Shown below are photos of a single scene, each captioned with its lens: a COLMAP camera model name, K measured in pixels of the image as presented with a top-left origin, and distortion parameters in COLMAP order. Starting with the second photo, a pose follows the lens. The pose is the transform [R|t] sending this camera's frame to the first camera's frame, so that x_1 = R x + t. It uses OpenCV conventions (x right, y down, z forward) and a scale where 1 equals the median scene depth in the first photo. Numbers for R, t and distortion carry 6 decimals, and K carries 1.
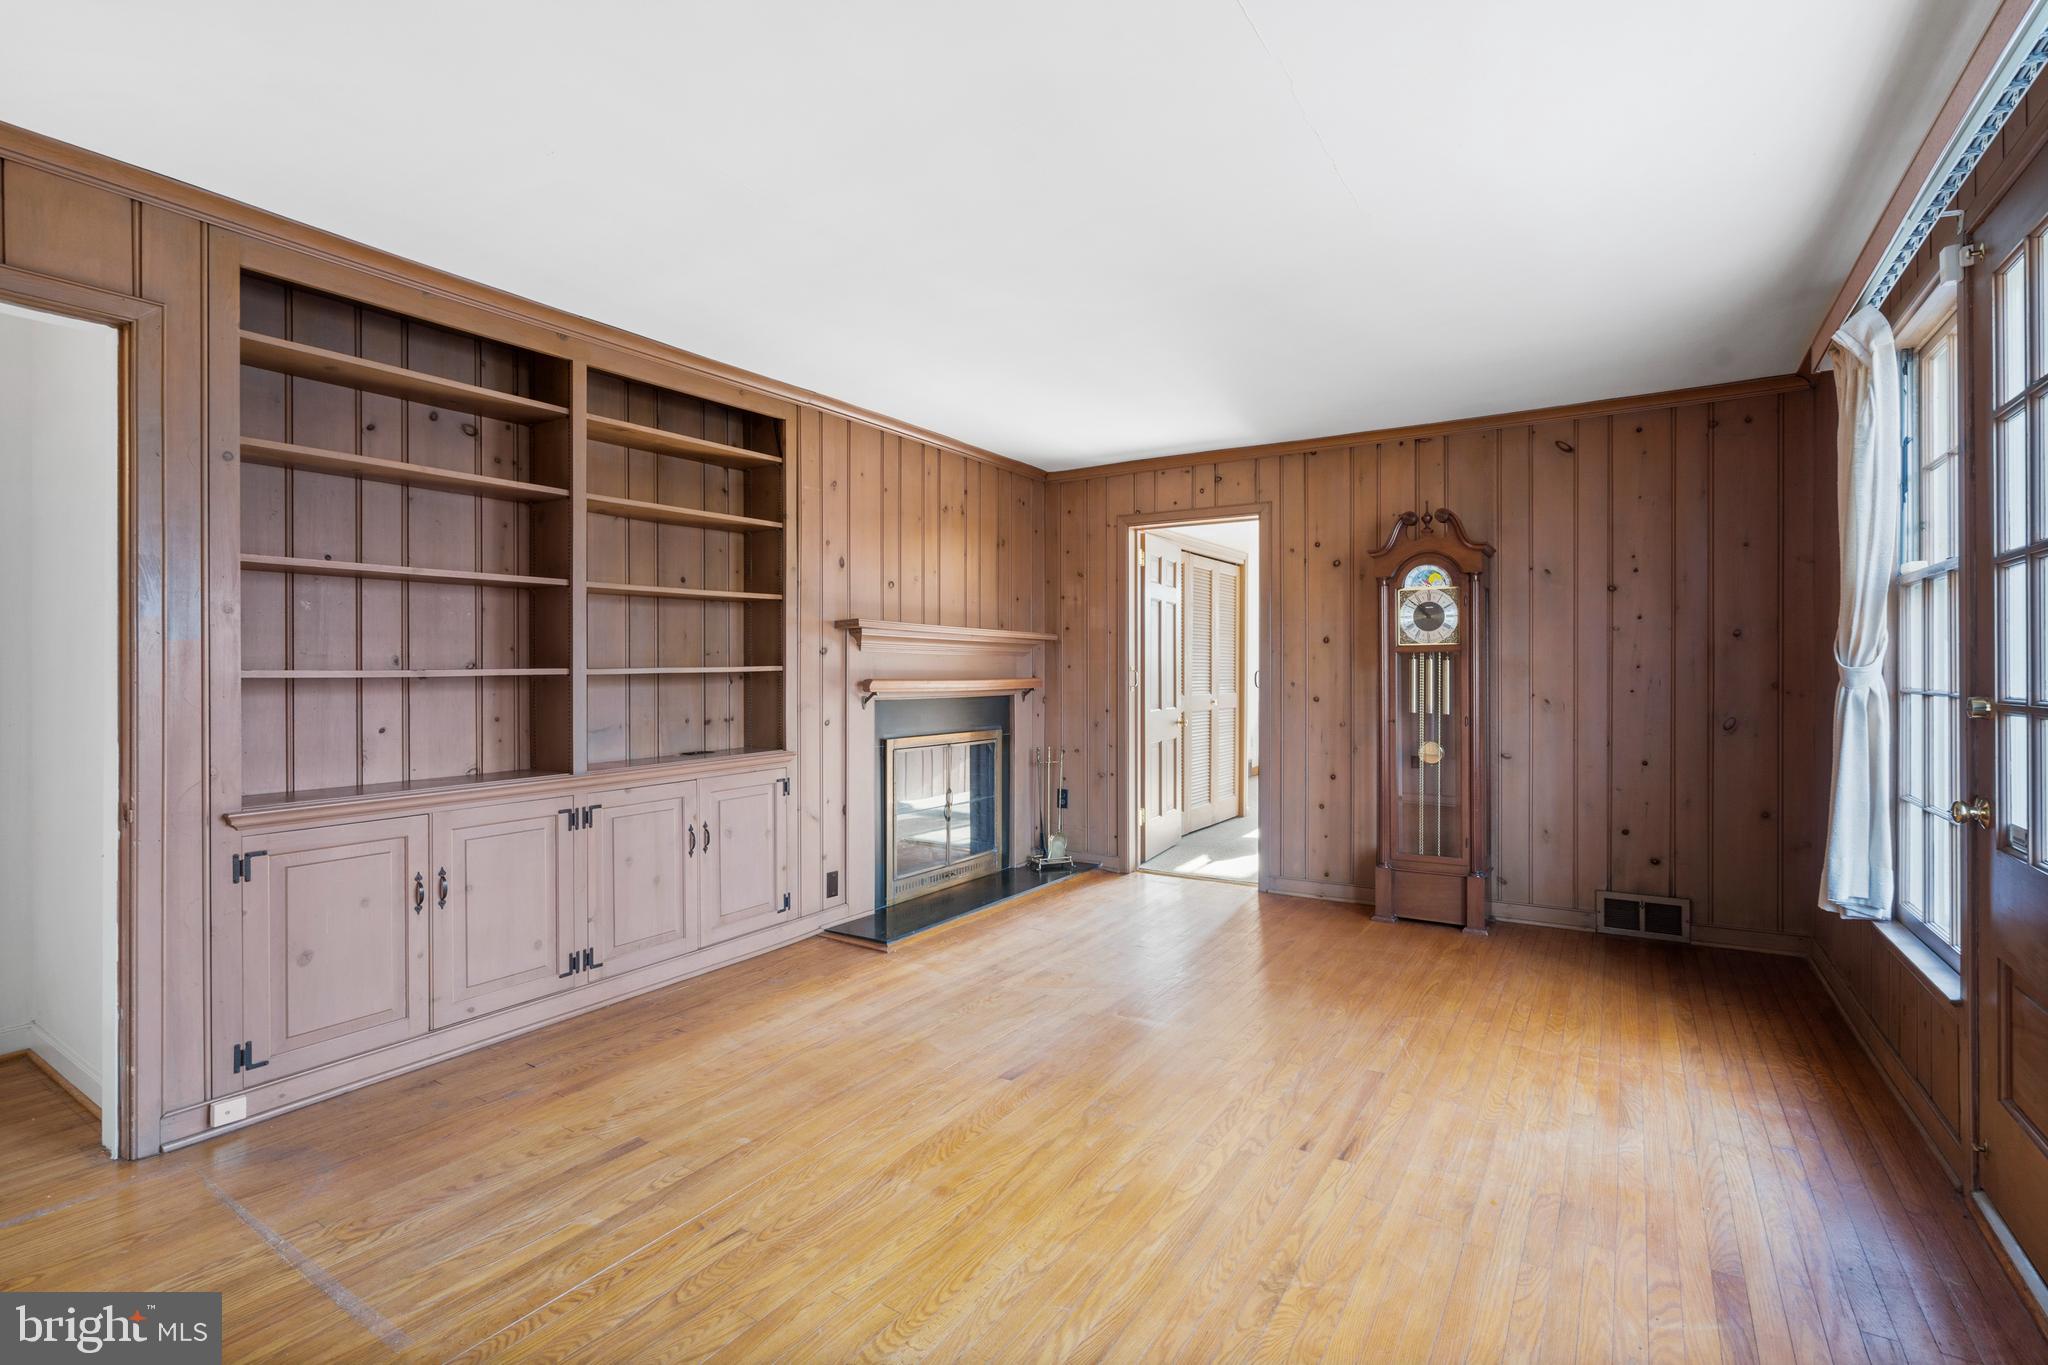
lens RADIAL K [[940.6, 0, 1019.2], [0, 940.6, 674.1], [0, 0, 1]] dist [-0.018153, 0.000808]
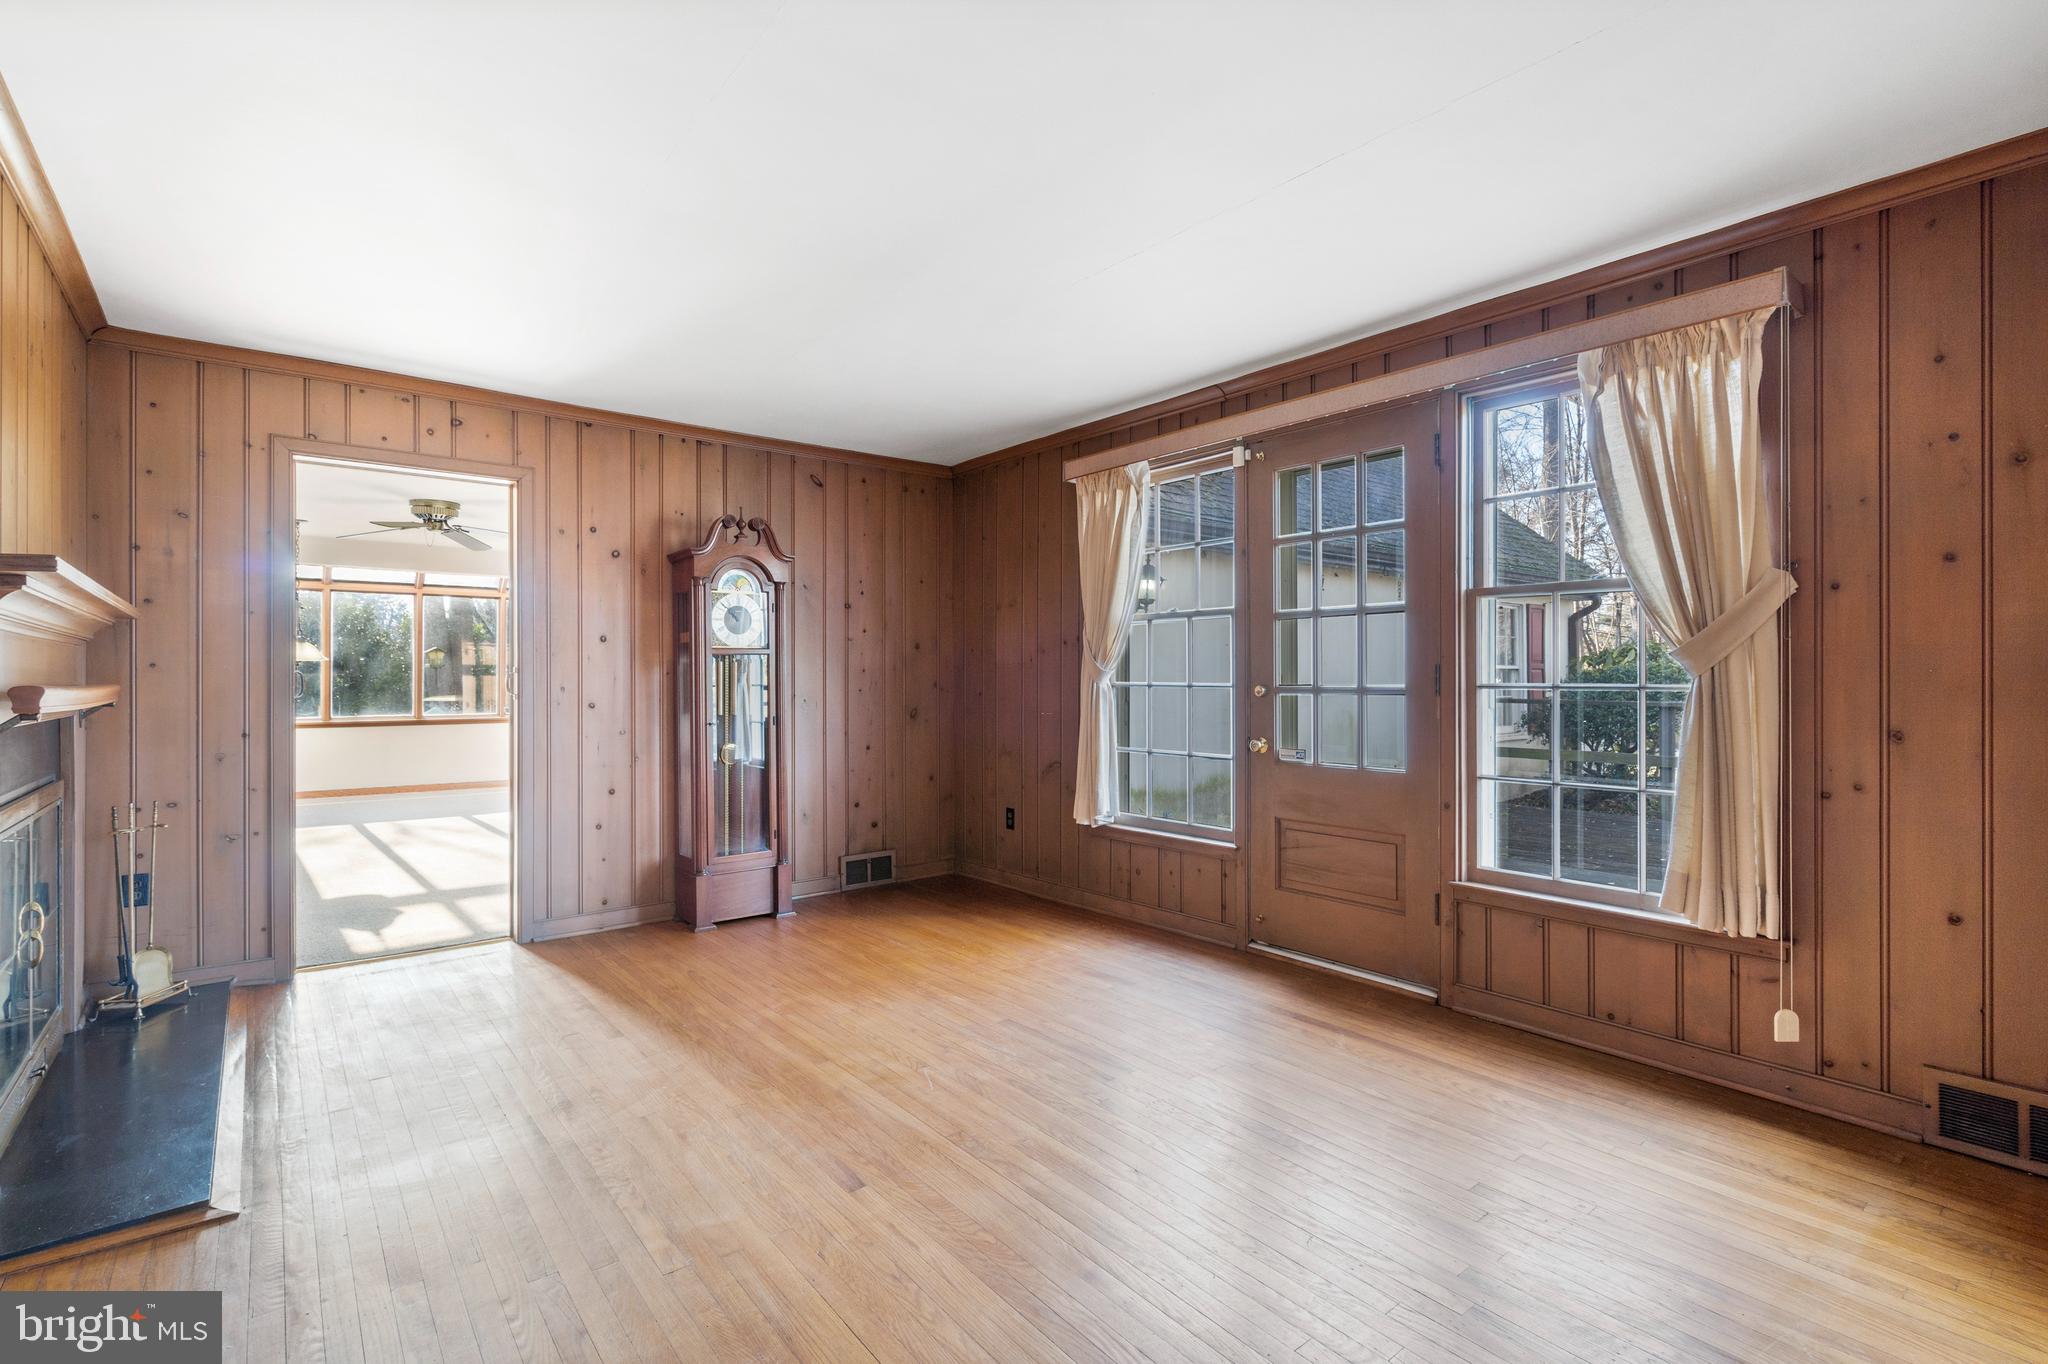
lens RADIAL K [[940.6, 0, 1026.1], [0, 940.6, 681.8], [0, 0, 1]] dist [-0.018153, 0.000808]
pose [[0.306413, -0.003580, 0.951892, -0.453080], [0.004234, 0.999988, 0.002398, 0.004493], [-0.951889, 0.003296, 0.306425, 0.397976]]
